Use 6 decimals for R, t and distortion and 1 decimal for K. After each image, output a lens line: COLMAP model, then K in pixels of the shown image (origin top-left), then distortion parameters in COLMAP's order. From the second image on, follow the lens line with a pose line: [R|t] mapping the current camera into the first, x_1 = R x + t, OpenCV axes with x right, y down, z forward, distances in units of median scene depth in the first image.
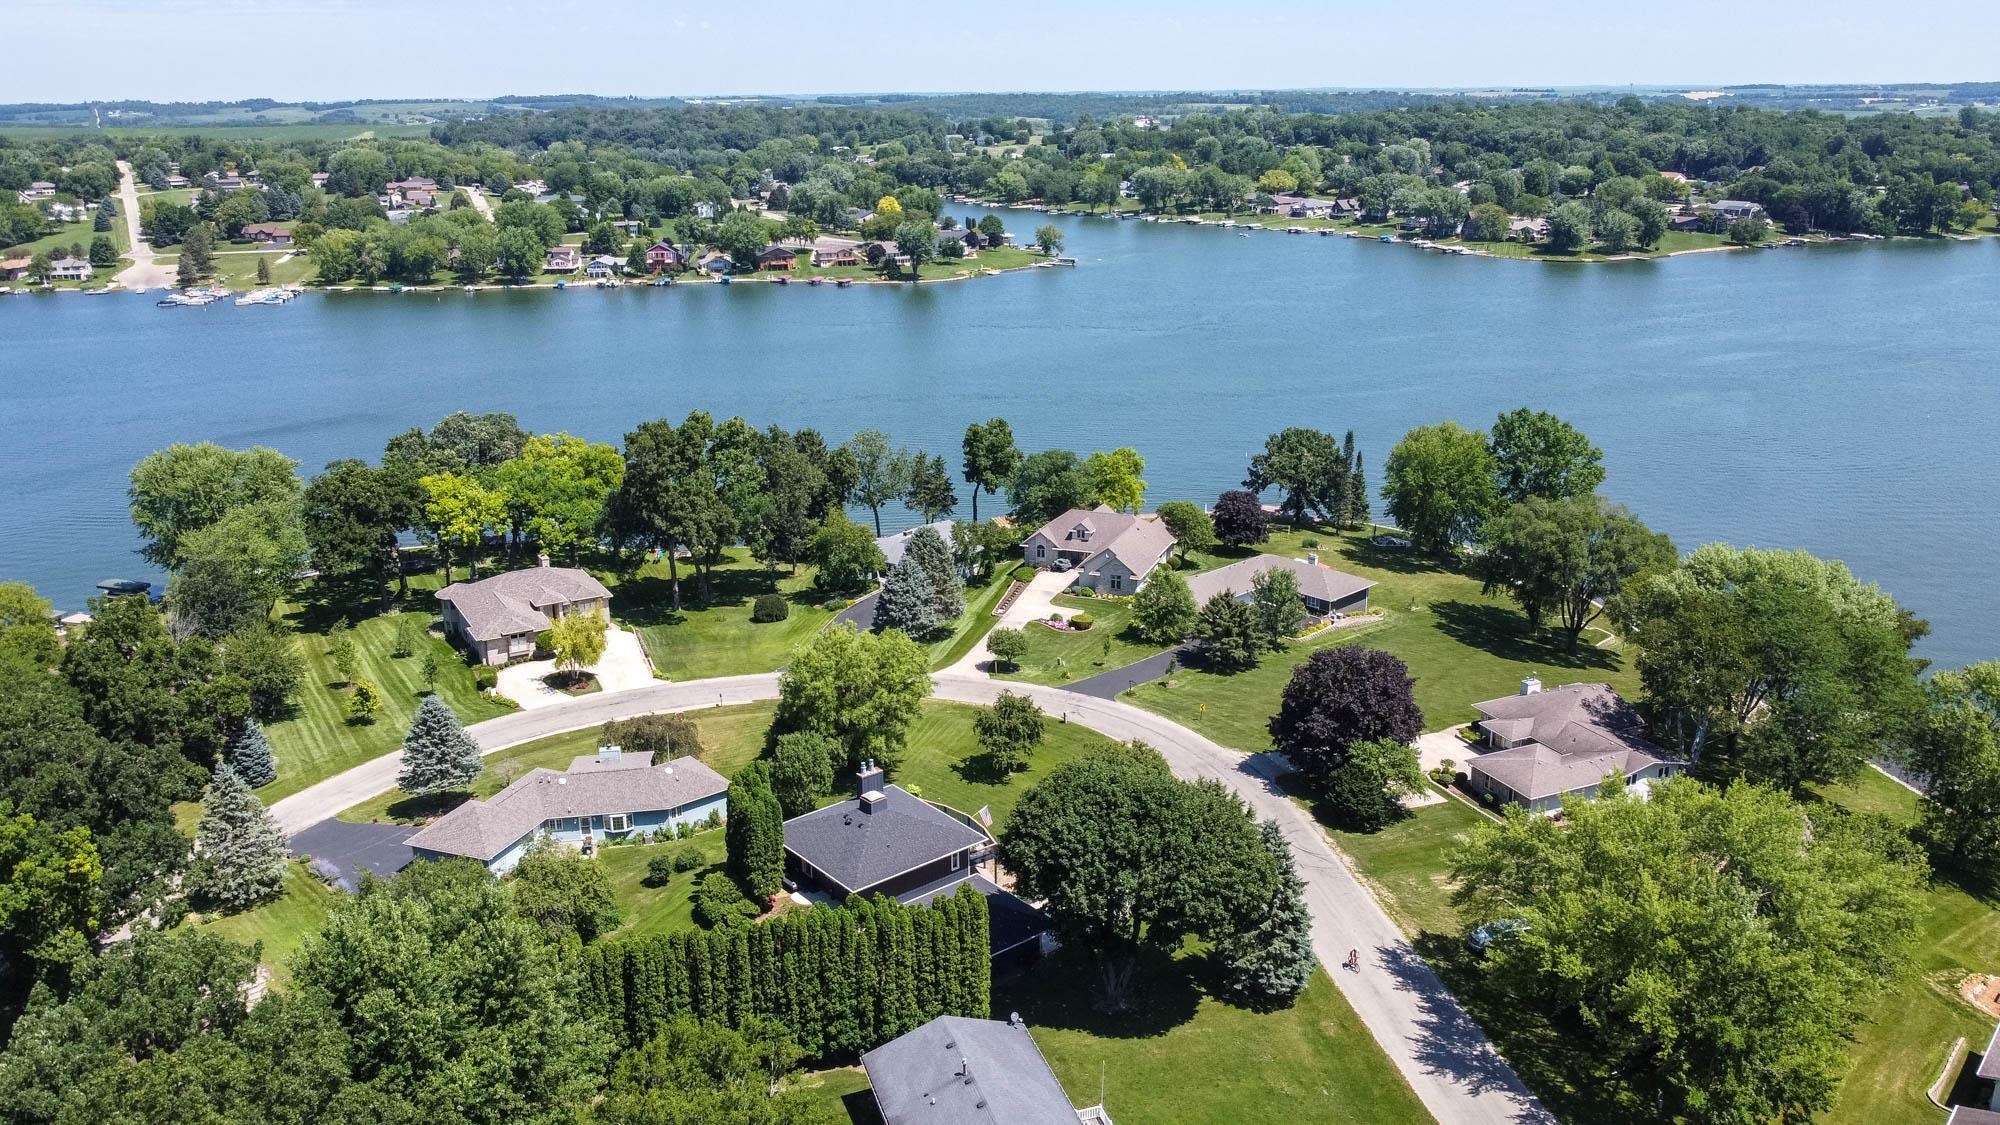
lens RADIAL K [[1518.6, 0, 996.6], [0, 1518.6, 555.2], [0, 0, 1]] dist [0.000628, -0.005095]
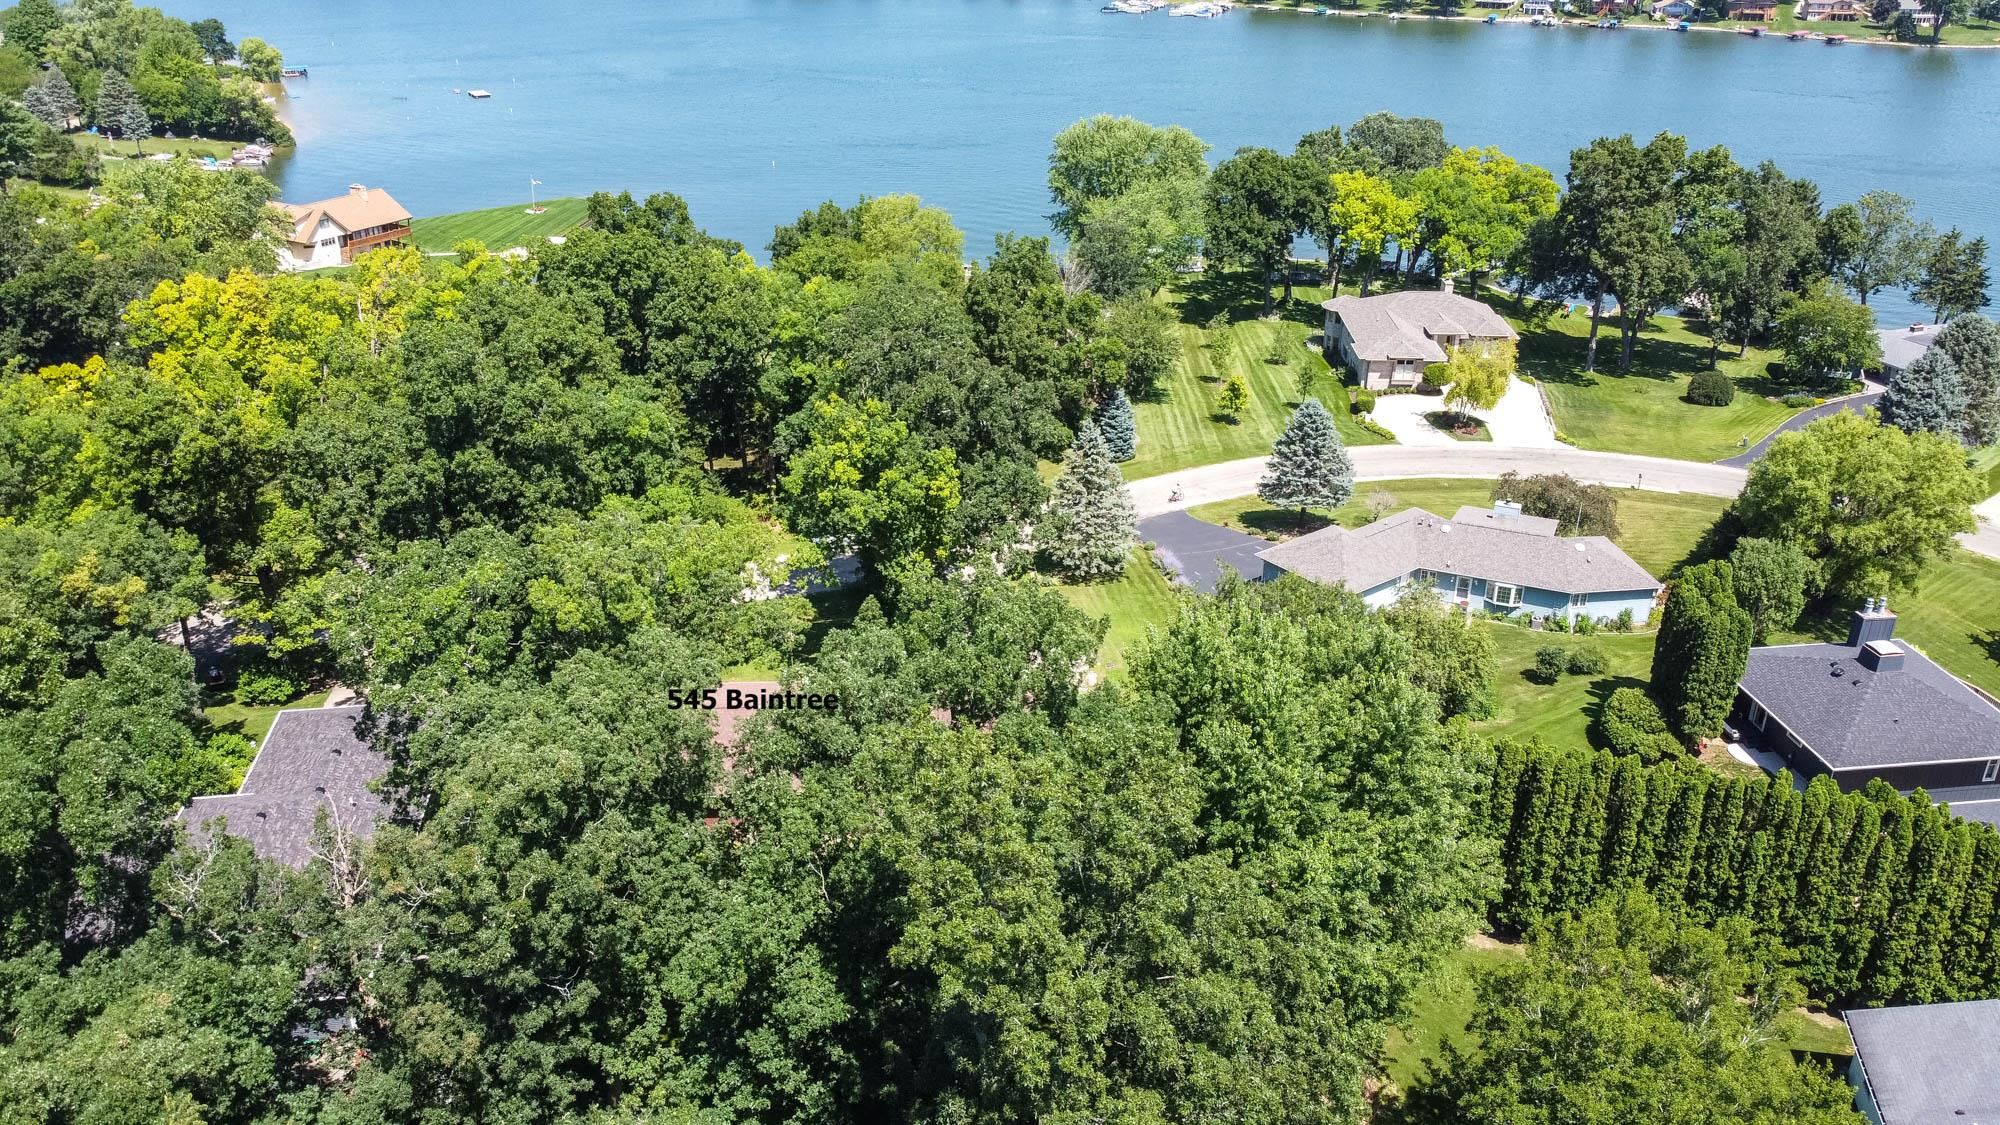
lens RADIAL K [[1518.6, 0, 996.6], [0, 1518.6, 555.2], [0, 0, 1]] dist [0.000628, -0.005095]
pose [[0.843324, 0.239177, -0.481248, -0.069115], [-0.166244, 0.967683, 0.189610, 0.035527], [0.511046, -0.079898, 0.855832, 0.127713]]
